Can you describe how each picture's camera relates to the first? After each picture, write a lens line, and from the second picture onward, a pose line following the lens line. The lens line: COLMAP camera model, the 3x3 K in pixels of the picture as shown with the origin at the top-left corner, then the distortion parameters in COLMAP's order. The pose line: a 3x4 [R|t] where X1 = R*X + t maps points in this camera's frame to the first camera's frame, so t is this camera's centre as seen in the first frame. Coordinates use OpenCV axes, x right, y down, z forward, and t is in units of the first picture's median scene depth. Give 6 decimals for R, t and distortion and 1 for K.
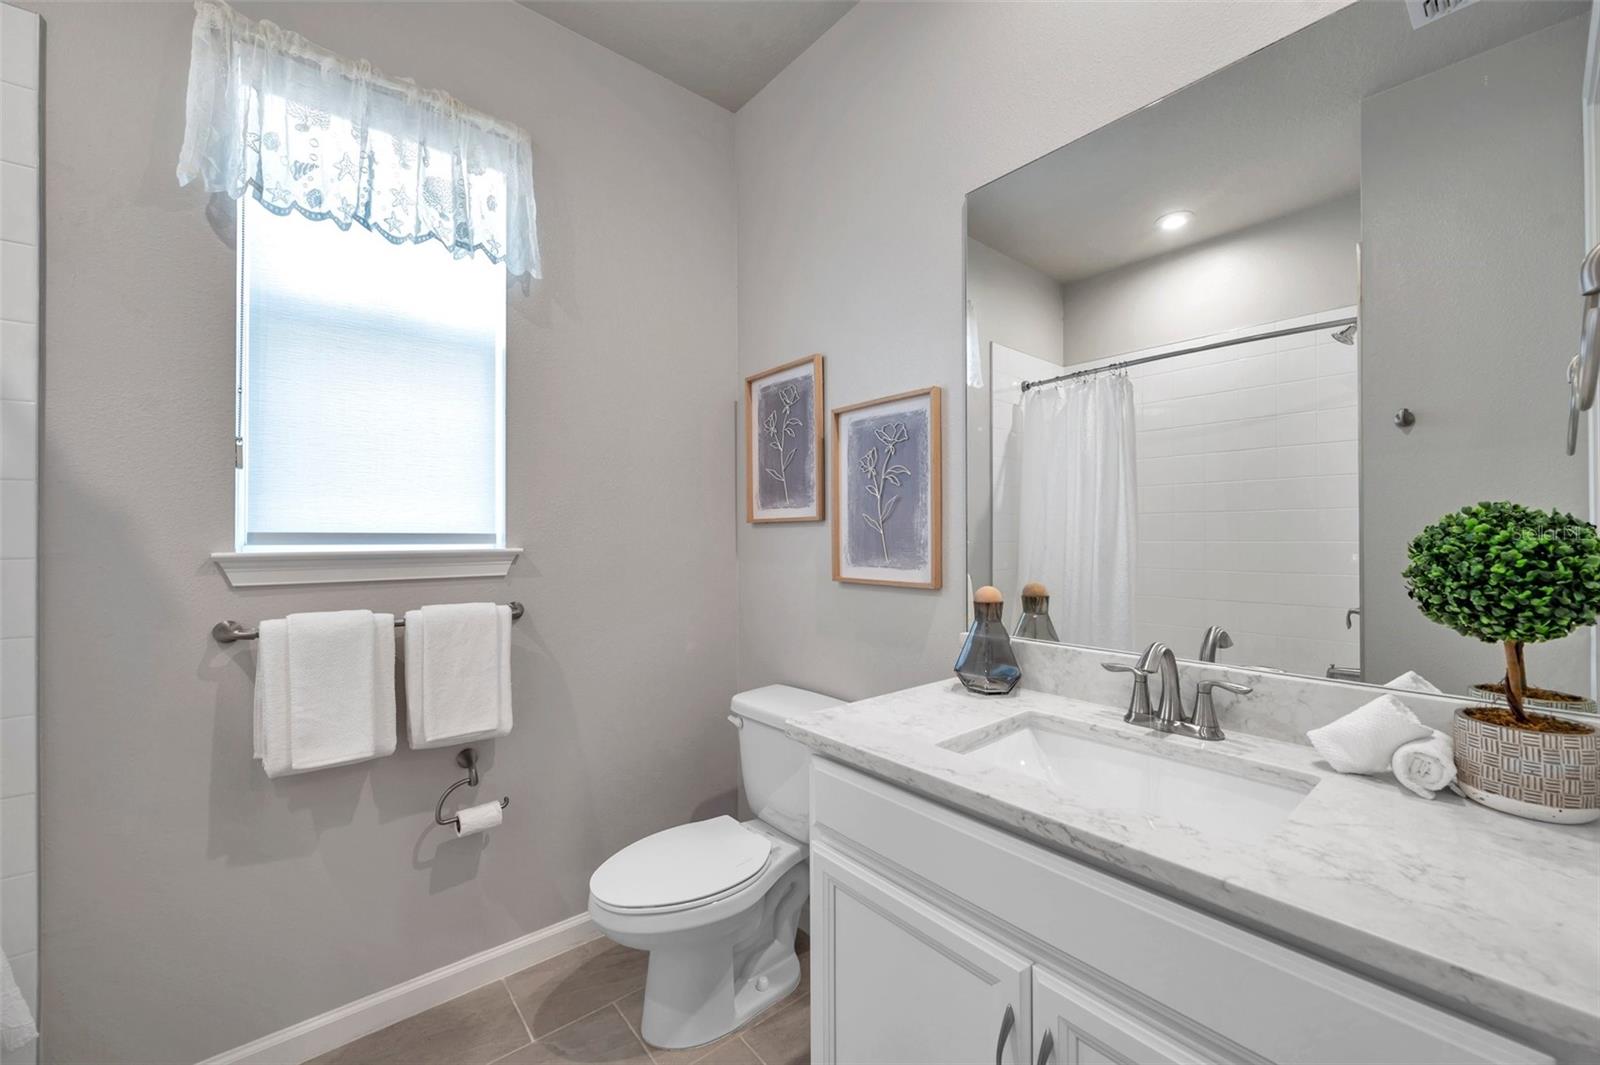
lens RADIAL K [[634.2, 0, 797.0], [0, 634.2, 529.1], [0, 0, 1]] dist [-0.001583, -0.000063]
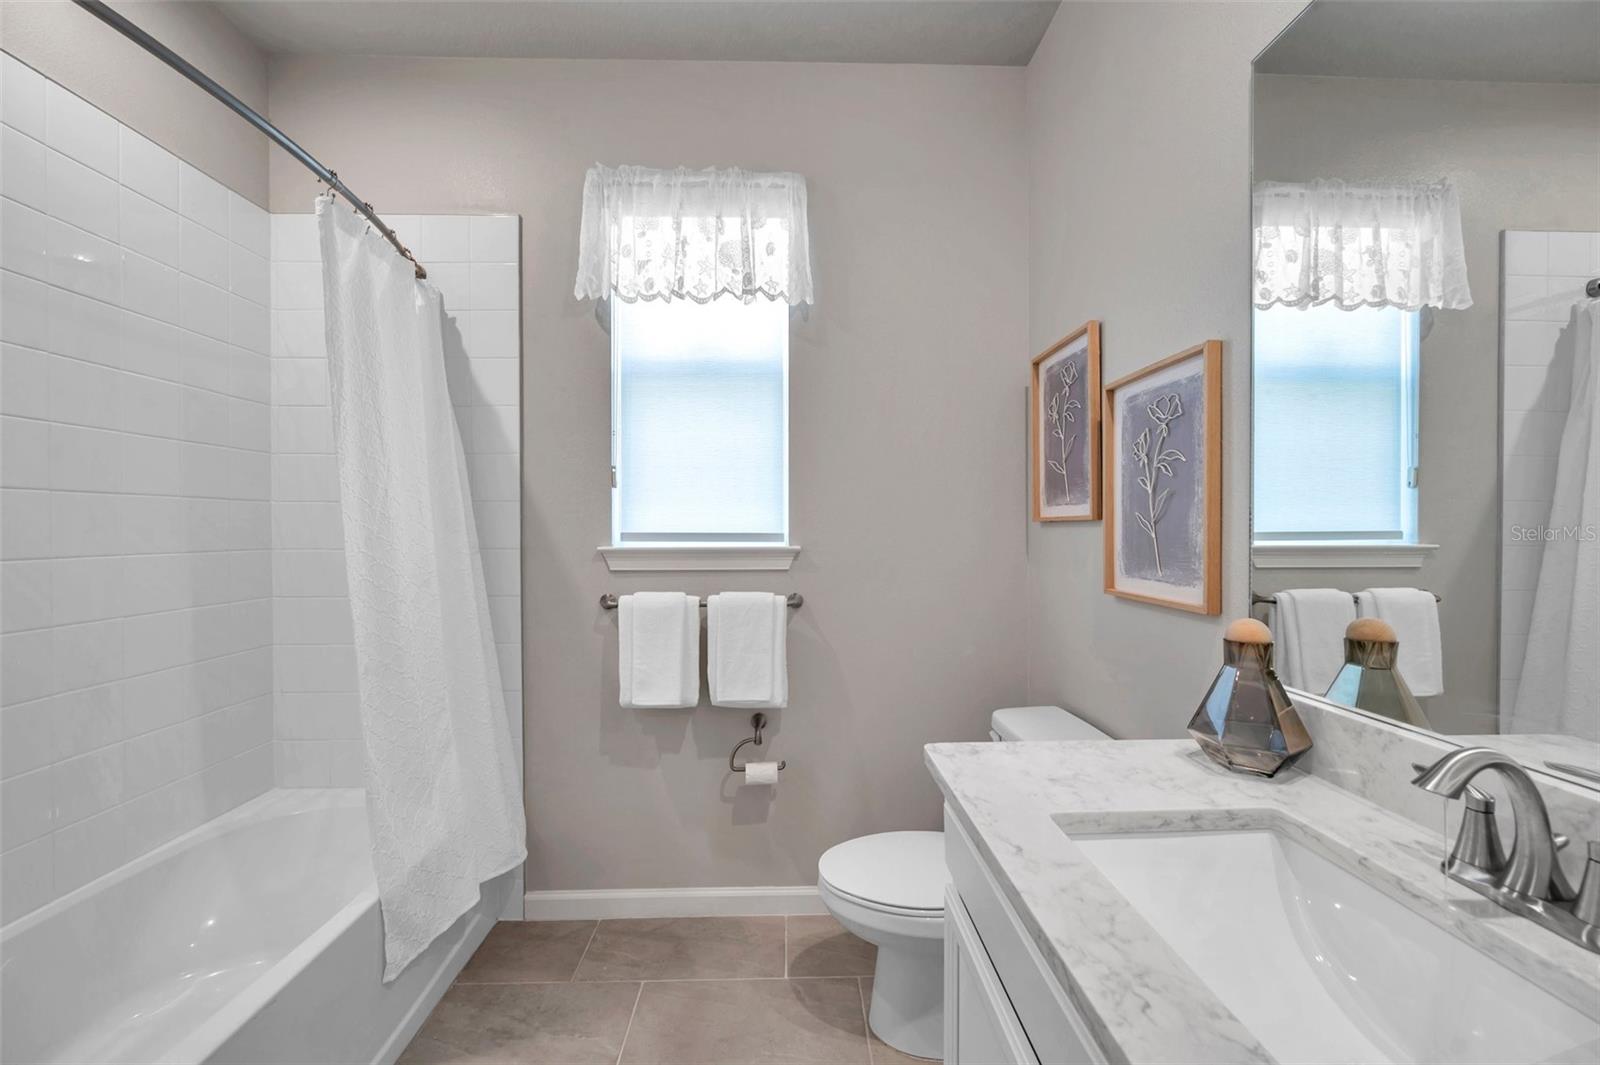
lens RADIAL K [[634.2, 0, 797.0], [0, 634.2, 529.1], [0, 0, 1]] dist [-0.001583, -0.000063]
pose [[0.783638, 0.004639, -0.621200, 0.297553], [0.005139, 0.999889, 0.013950, -0.018551], [0.621196, -0.014124, 0.783528, 0.121037]]
